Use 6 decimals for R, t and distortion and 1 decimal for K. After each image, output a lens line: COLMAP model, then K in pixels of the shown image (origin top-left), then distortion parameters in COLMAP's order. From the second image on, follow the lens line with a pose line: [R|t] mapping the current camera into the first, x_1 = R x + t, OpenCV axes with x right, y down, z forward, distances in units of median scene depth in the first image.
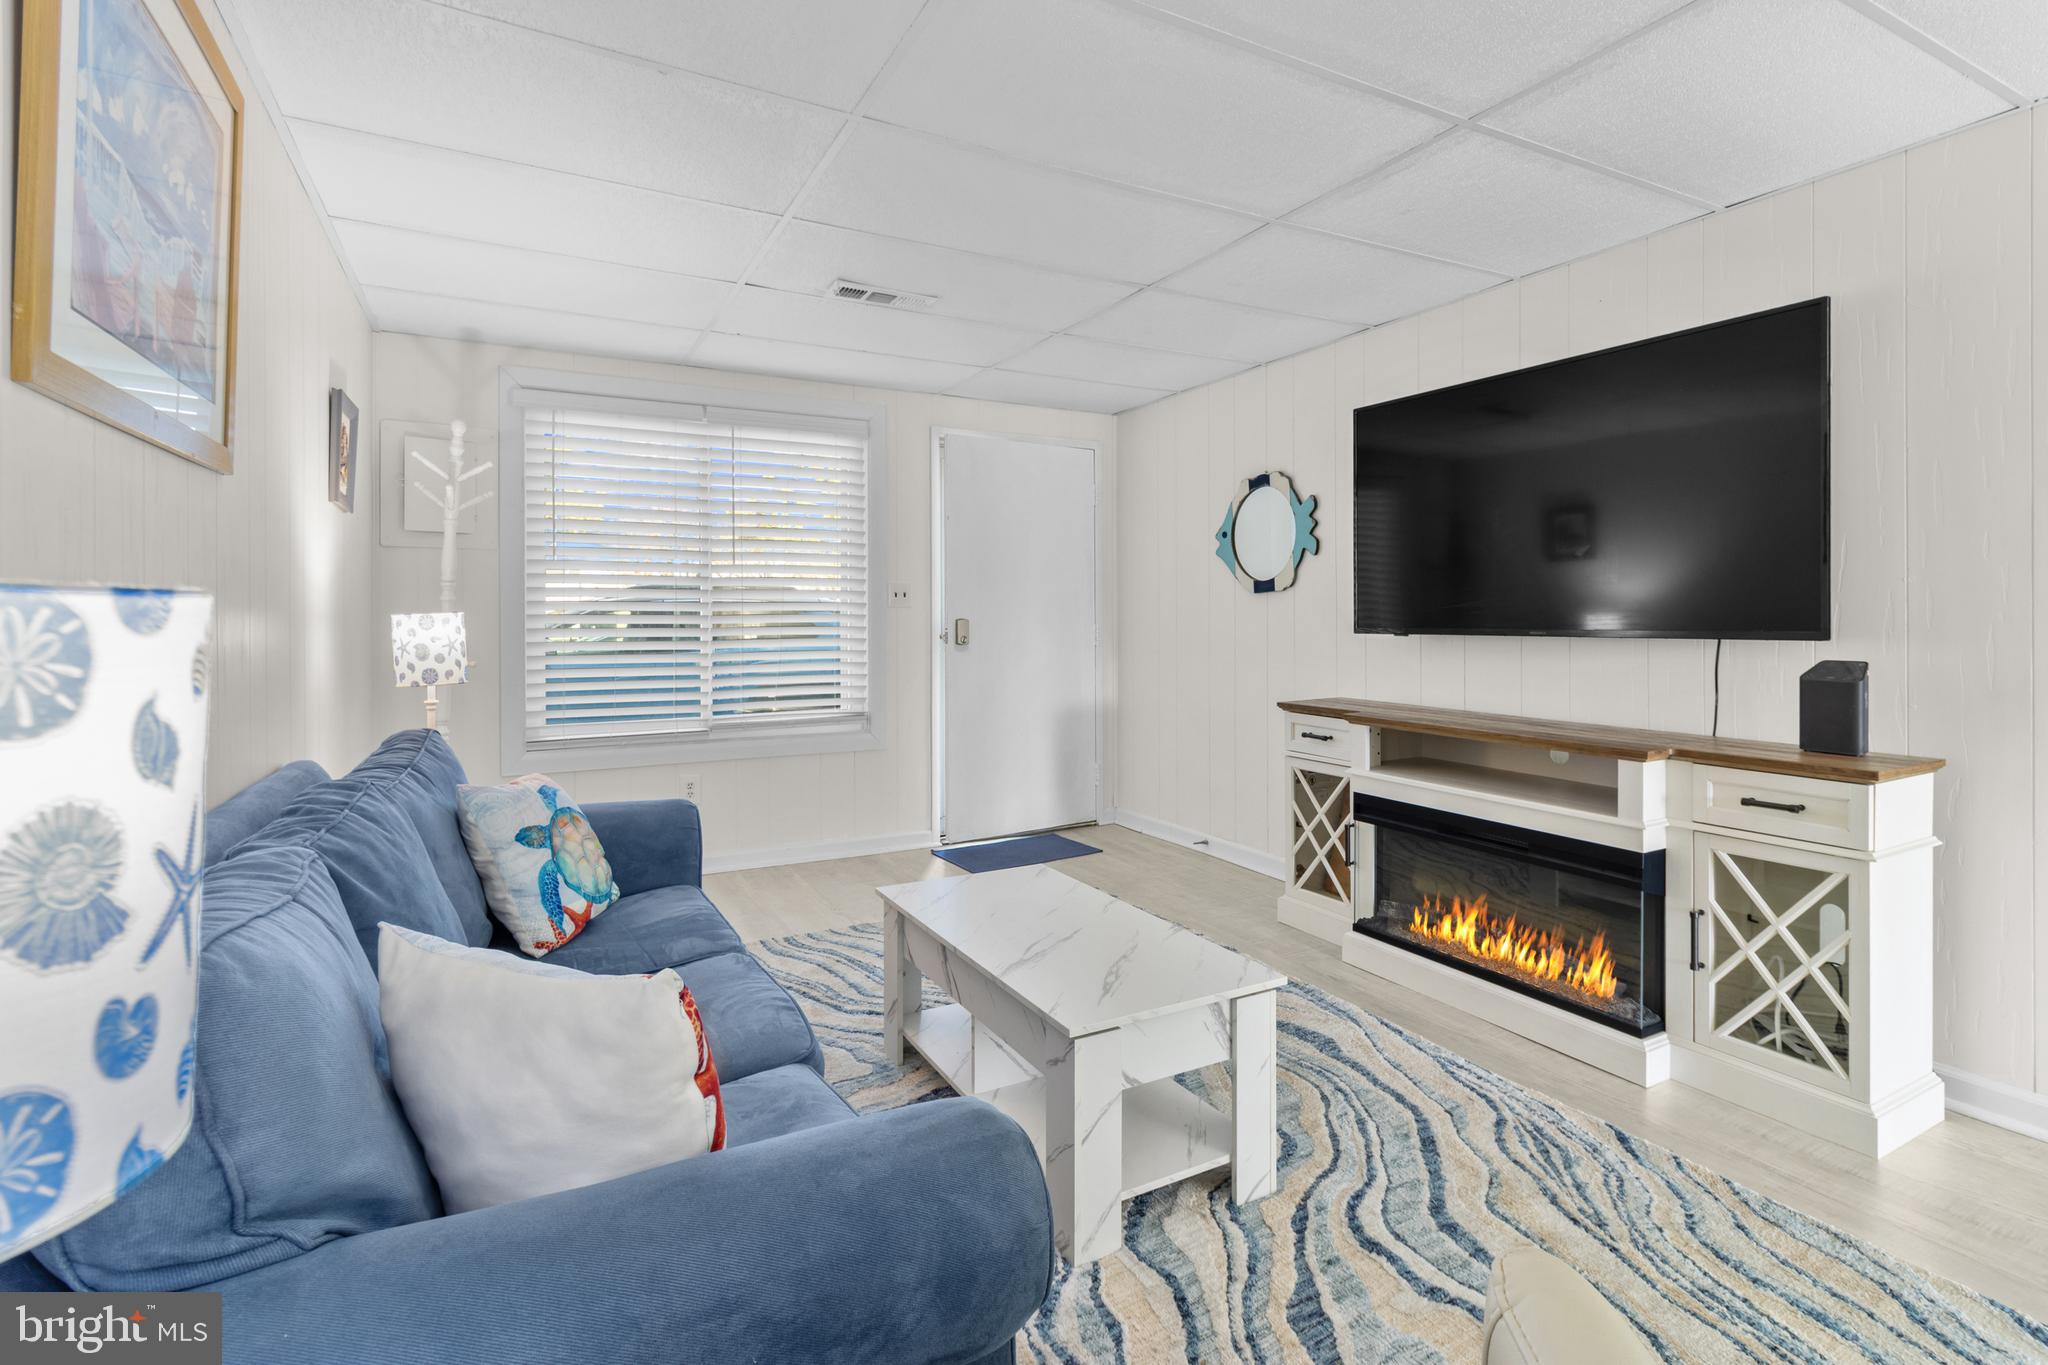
lens RADIAL K [[947.9, 0, 1004.3], [0, 947.9, 611.4], [0, 0, 1]] dist [-0.001660, -0.000382]
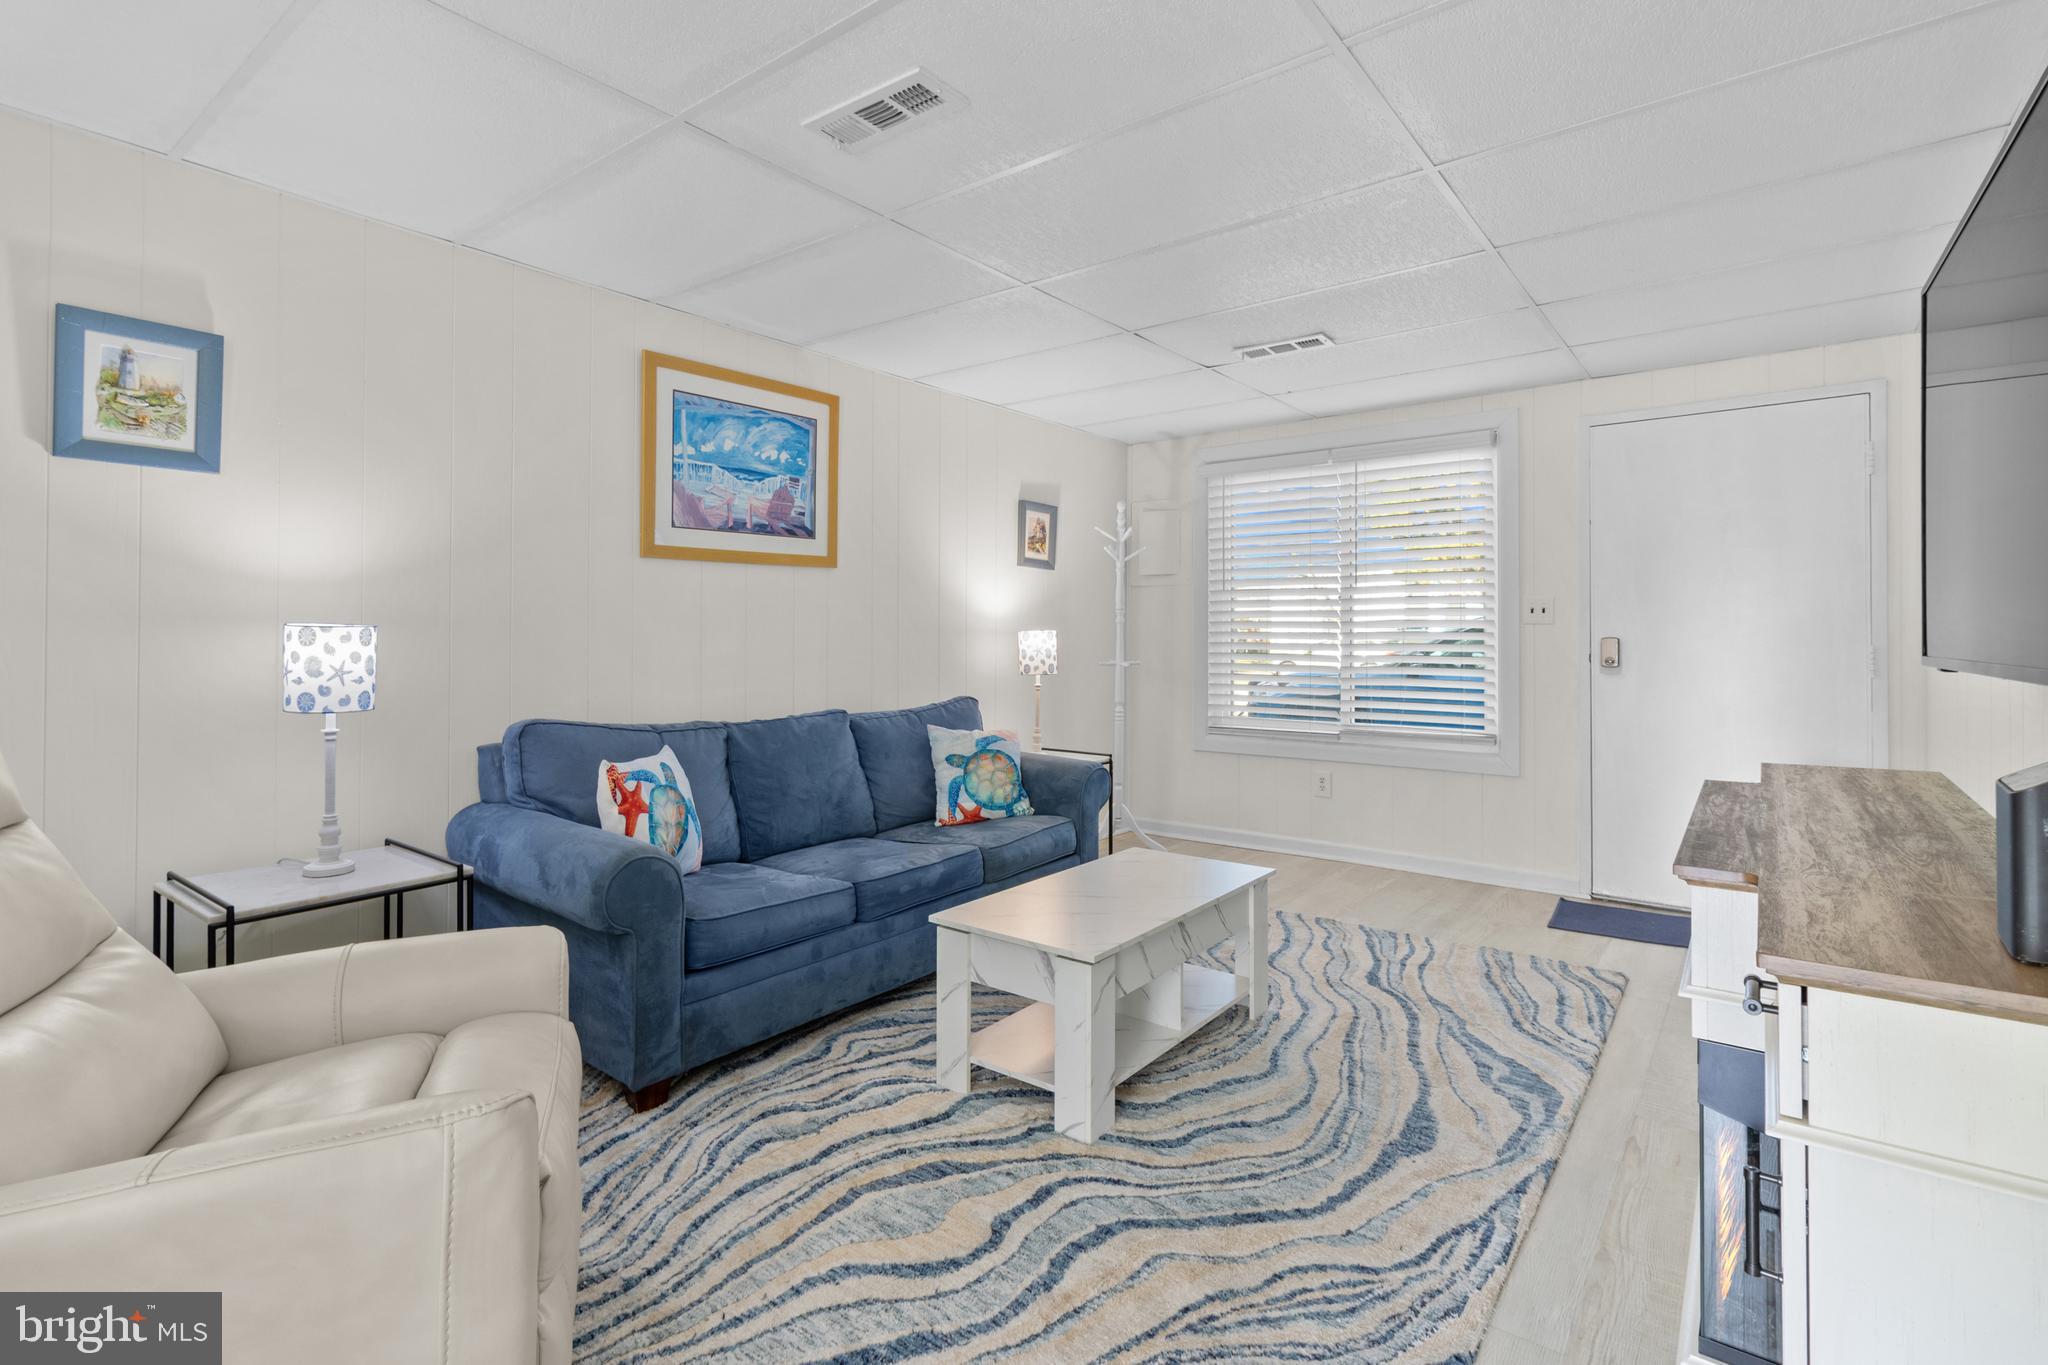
lens RADIAL K [[947.9, 0, 1056.1], [0, 947.9, 620.4], [0, 0, 1]] dist [-0.001660, -0.000382]
pose [[0.431413, -0.009915, -0.902100, 1.043942], [0.001488, 0.999946, -0.010279, 0.001020], [0.902153, 0.003092, 0.431404, 0.384959]]
